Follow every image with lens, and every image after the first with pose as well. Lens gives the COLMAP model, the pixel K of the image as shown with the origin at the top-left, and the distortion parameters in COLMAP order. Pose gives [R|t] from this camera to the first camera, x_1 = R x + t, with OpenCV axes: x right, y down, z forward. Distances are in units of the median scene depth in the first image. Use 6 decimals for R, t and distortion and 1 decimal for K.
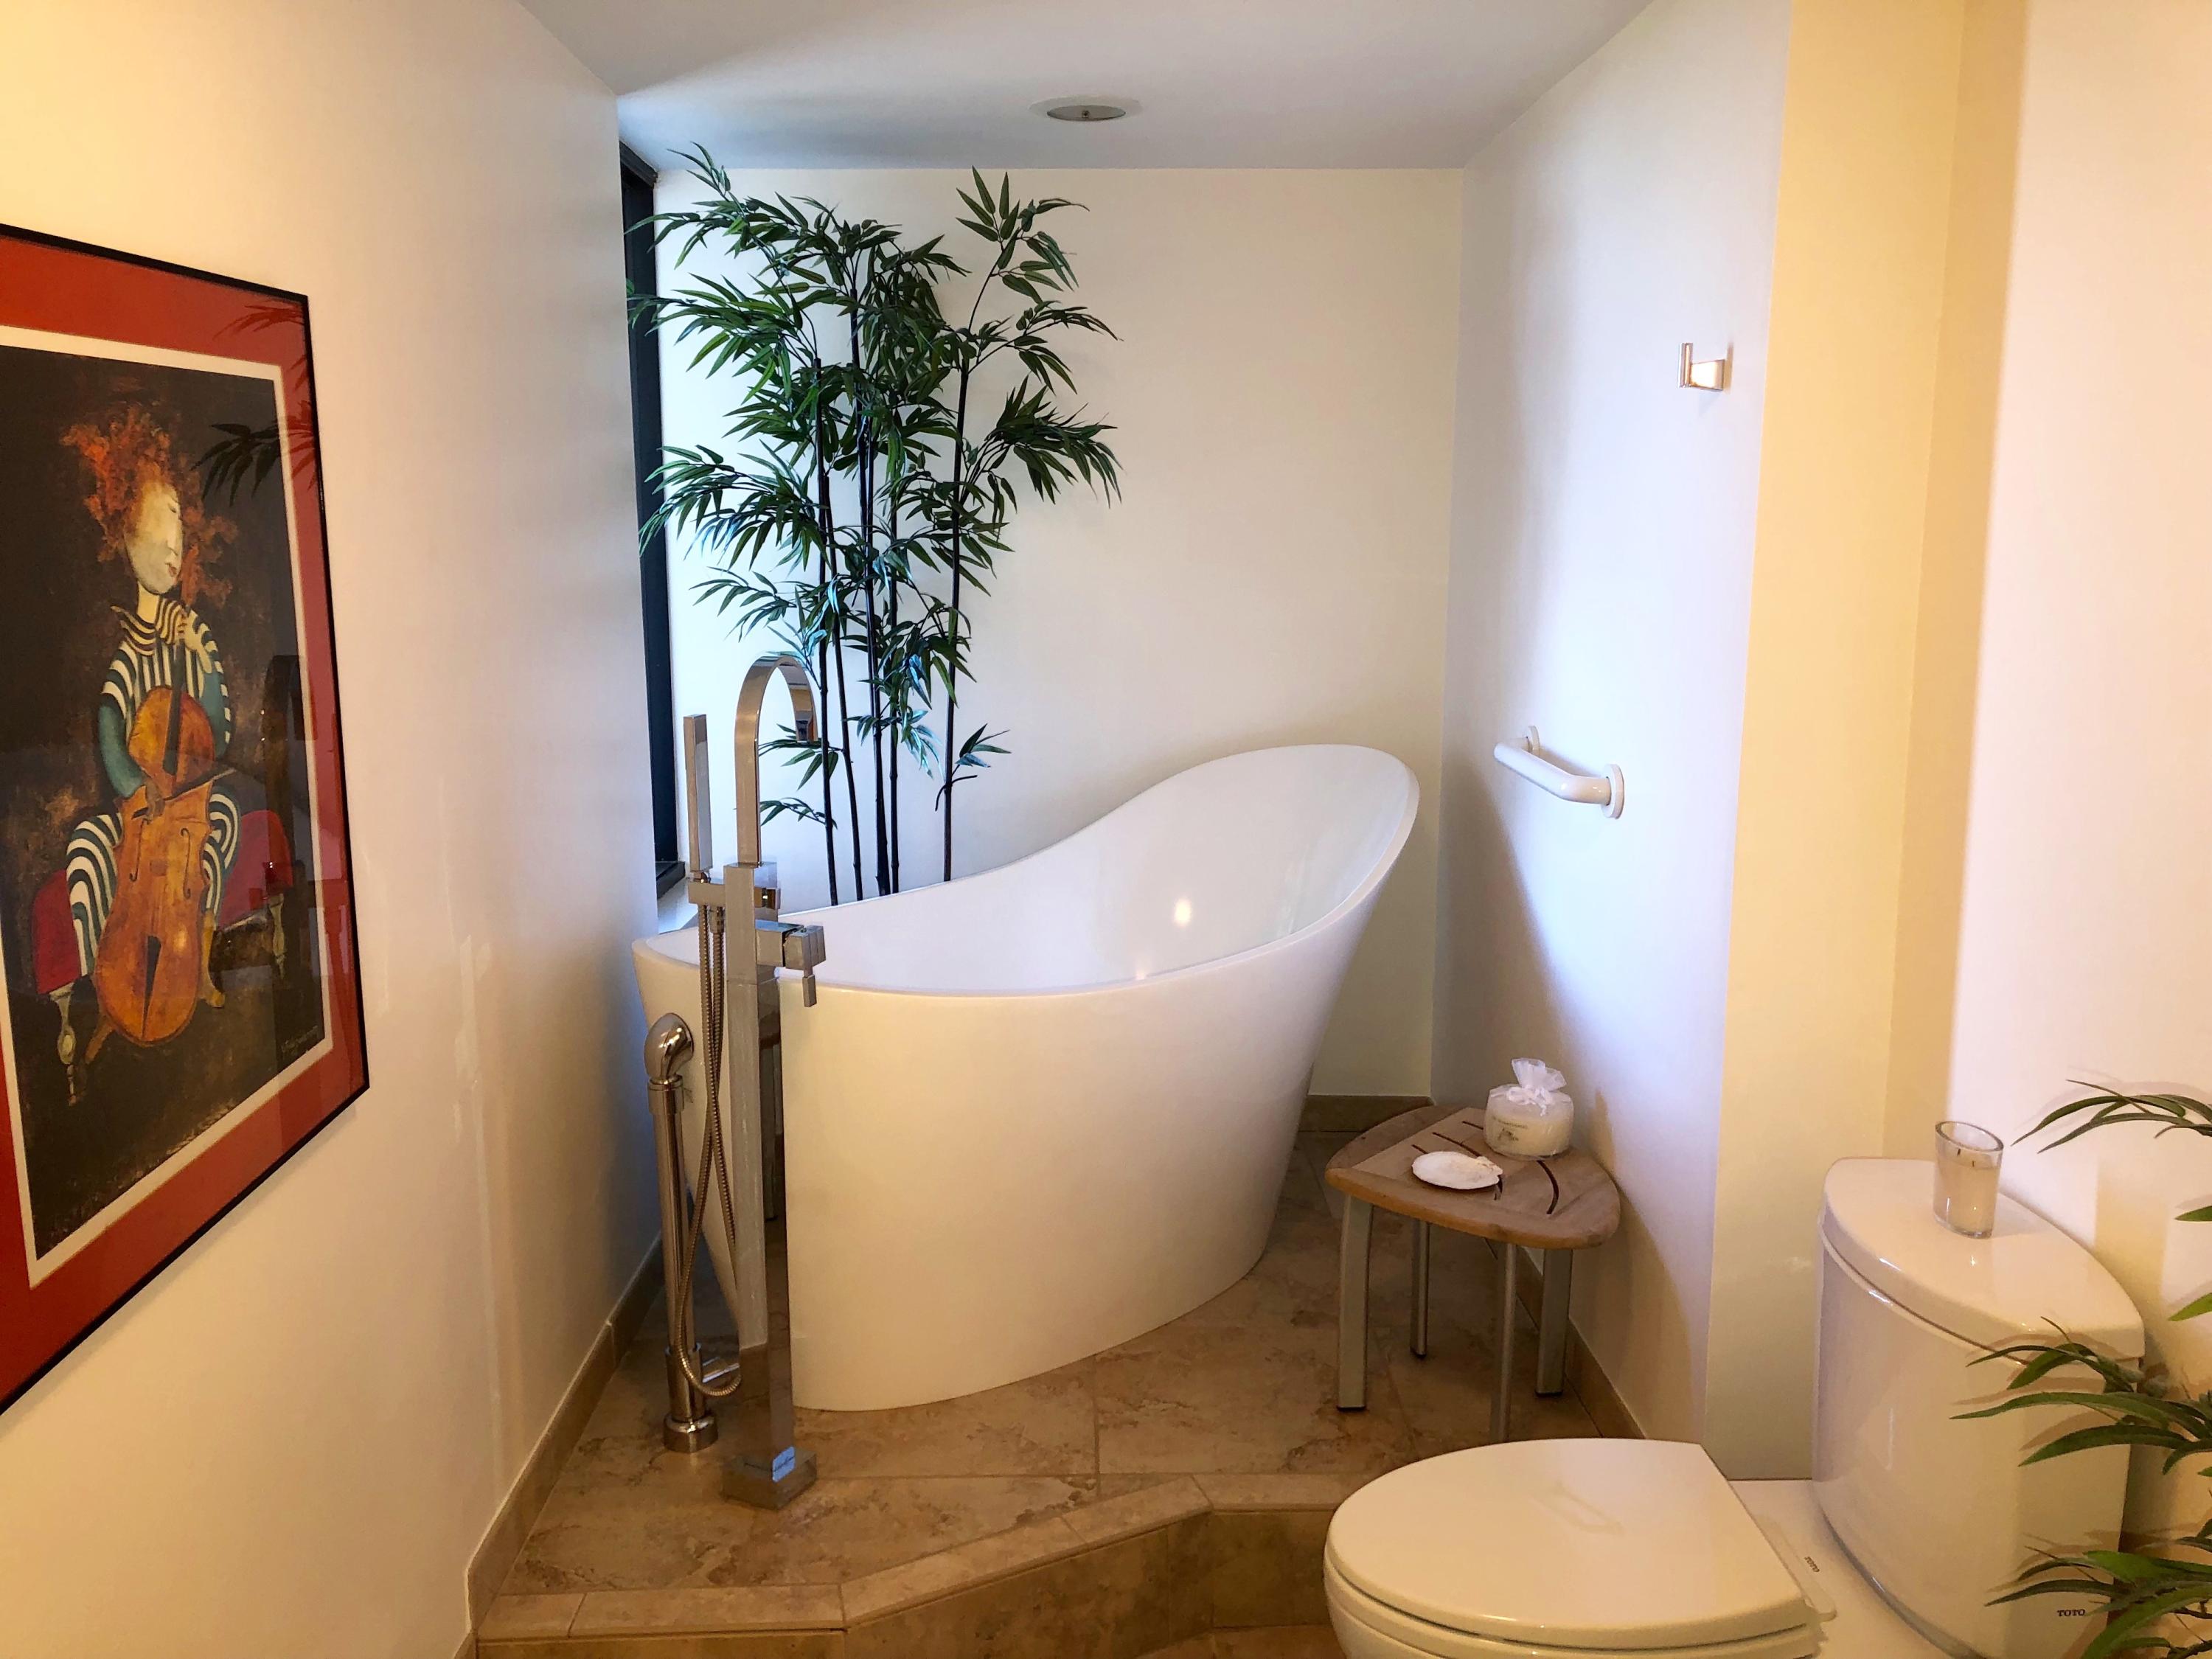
lens RADIAL K [[1824.1, 0, 1095.5], [0, 1824.1, 823.1], [0, 0, 1]] dist [0.088507, -0.202534]
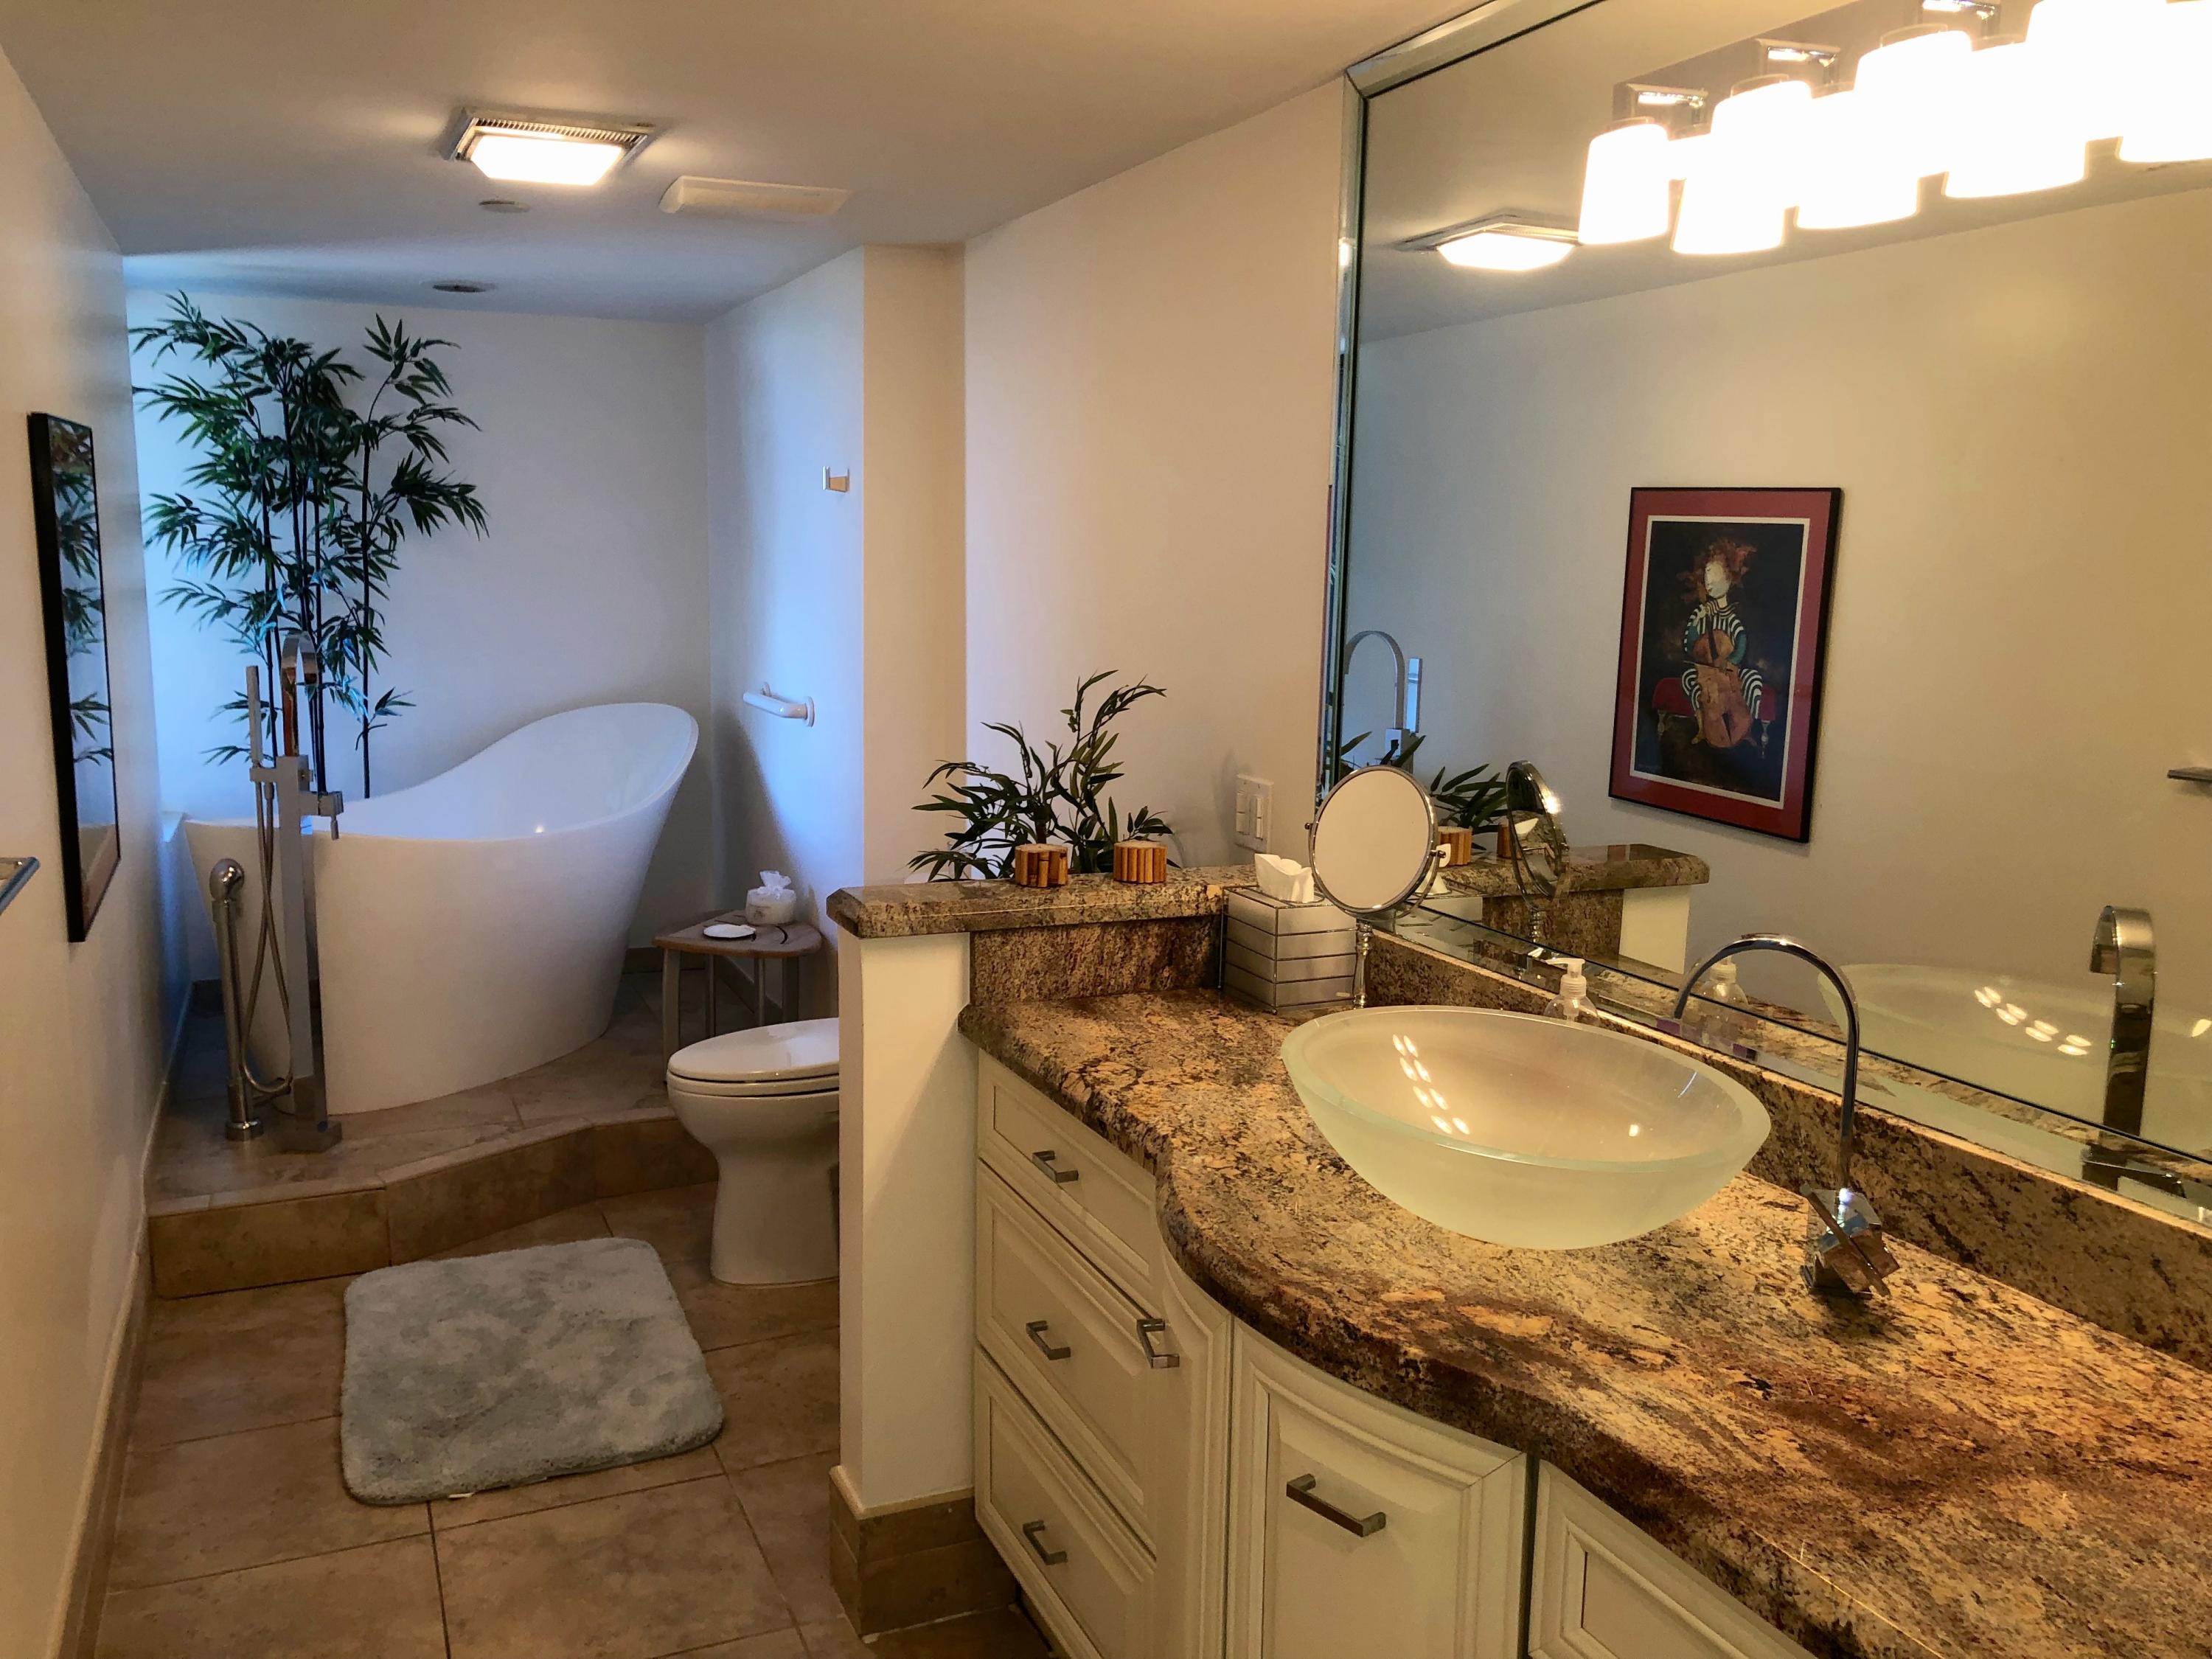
lens RADIAL K [[1824.1, 0, 1095.5], [0, 1824.1, 823.1], [0, 0, 1]] dist [0.088507, -0.202534]
pose [[0.922972, -0.038552, 0.382931, -0.112825], [0.044382, 0.998994, -0.006399, 0.090016], [-0.382300, 0.022902, 0.923755, -0.580409]]
